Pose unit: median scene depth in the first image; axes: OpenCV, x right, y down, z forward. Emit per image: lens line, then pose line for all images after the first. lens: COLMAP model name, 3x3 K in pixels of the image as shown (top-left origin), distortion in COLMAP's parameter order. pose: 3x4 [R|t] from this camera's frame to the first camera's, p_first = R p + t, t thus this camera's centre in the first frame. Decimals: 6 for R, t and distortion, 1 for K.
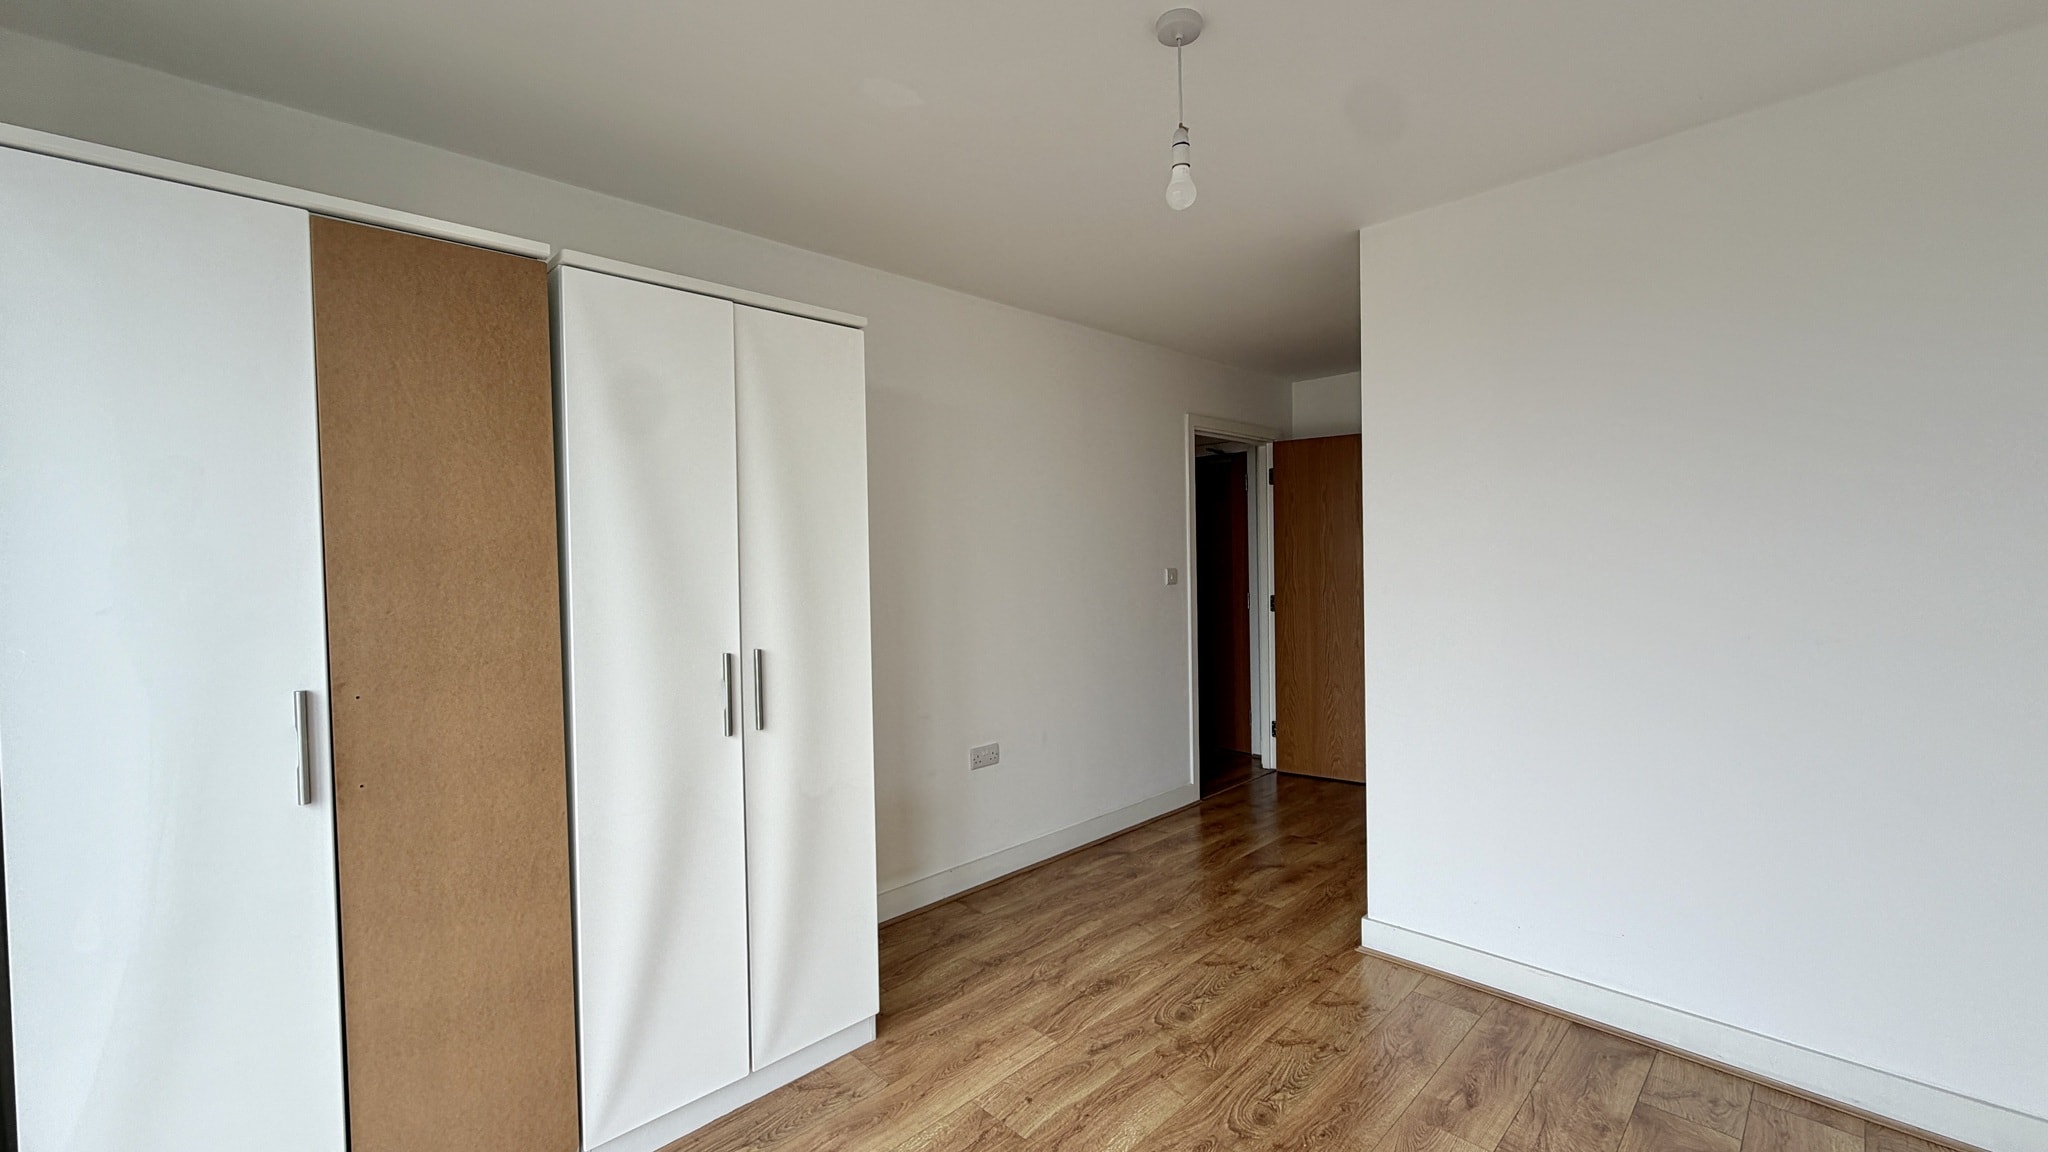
lens RADIAL K [[820.1, 0, 1020.4], [0, 820.1, 575.1], [0, 0, 1]] dist [0.000488, -0.000274]
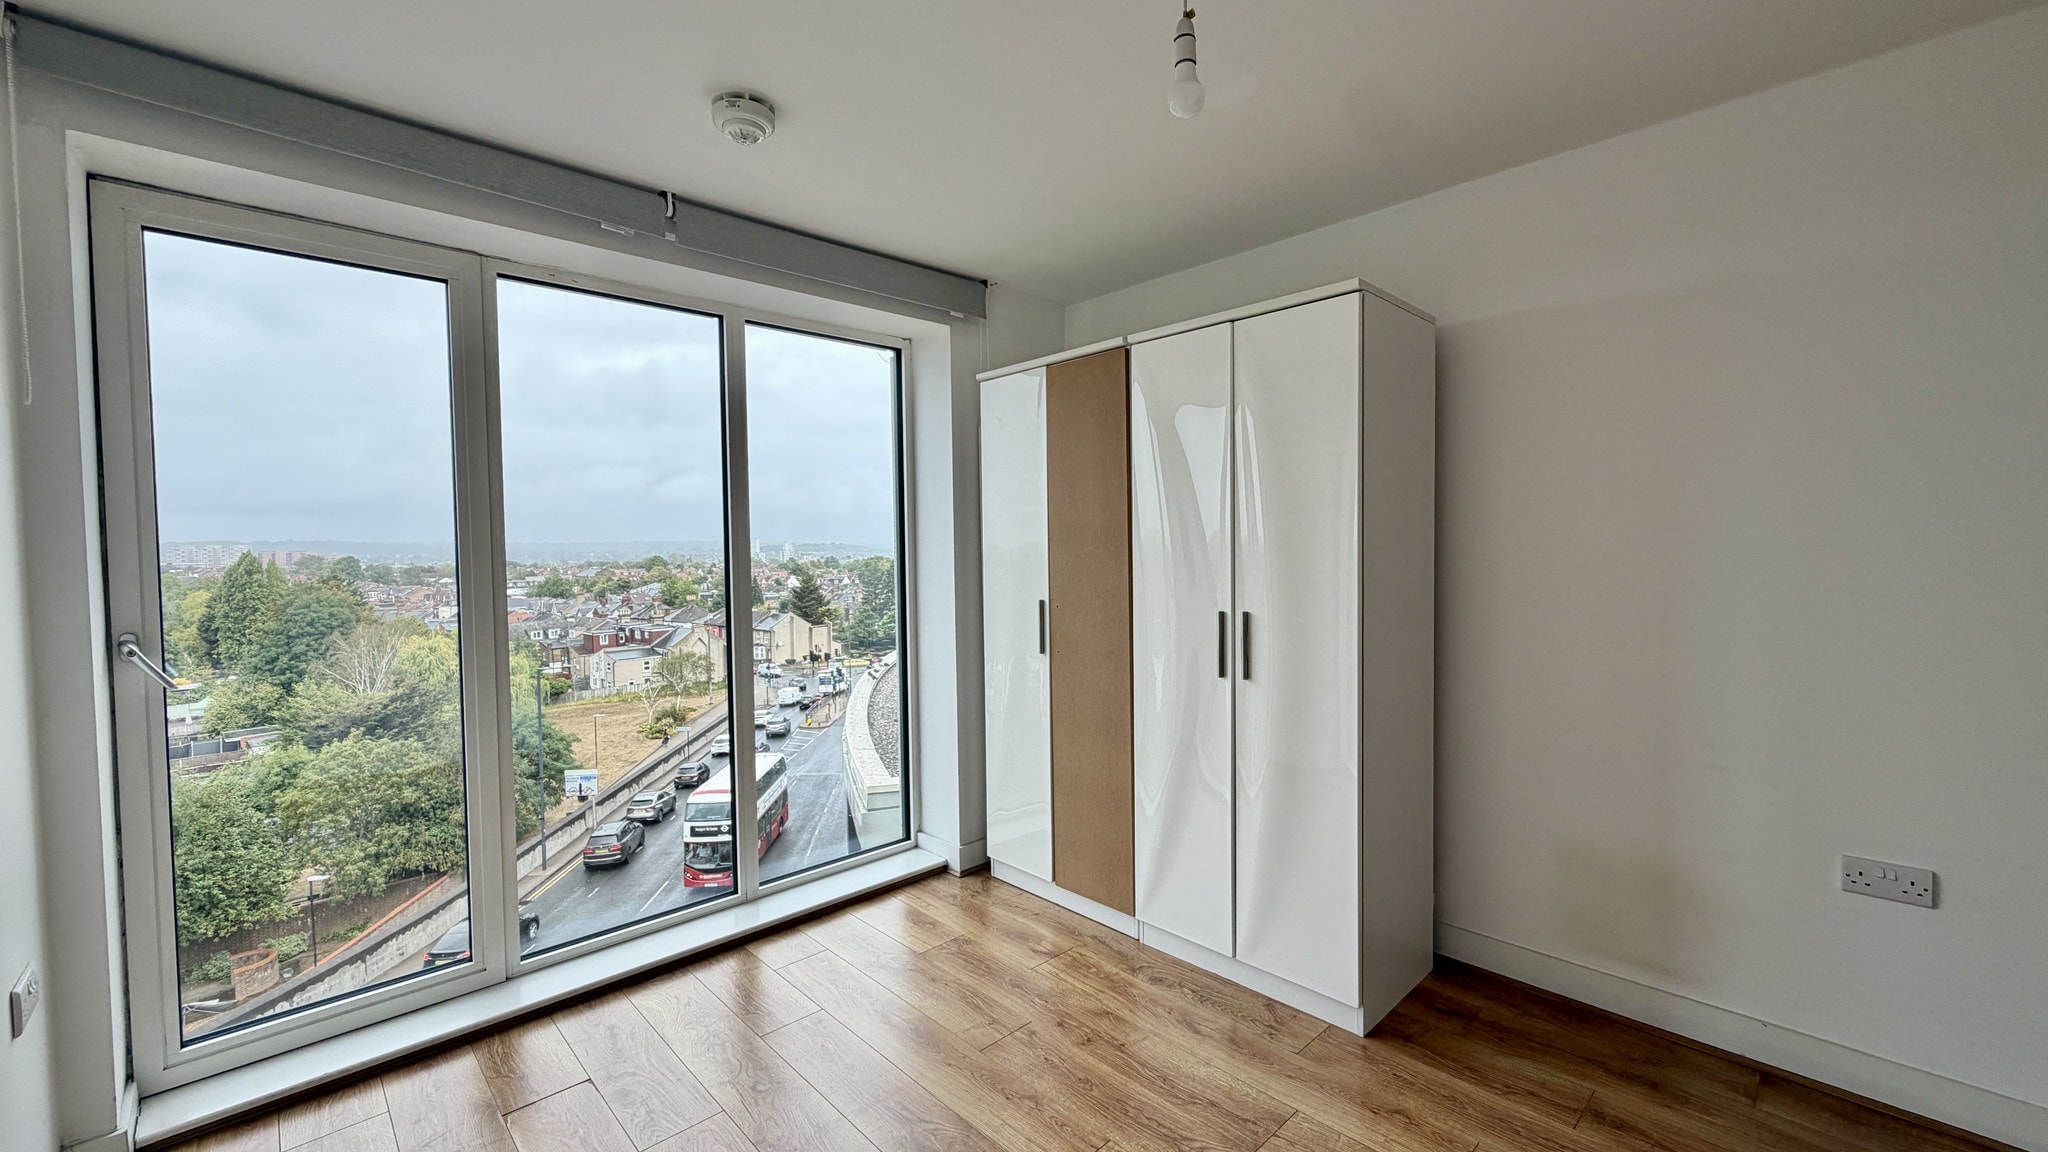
lens RADIAL K [[820.1, 0, 1020.4], [0, 820.1, 575.1], [0, 0, 1]] dist [0.000488, -0.000274]
pose [[-0.012513, 0.051703, -0.998584, 0.849827], [-0.007784, 0.998627, 0.051803, -0.020370], [0.999891, 0.008421, -0.012093, 0.684143]]
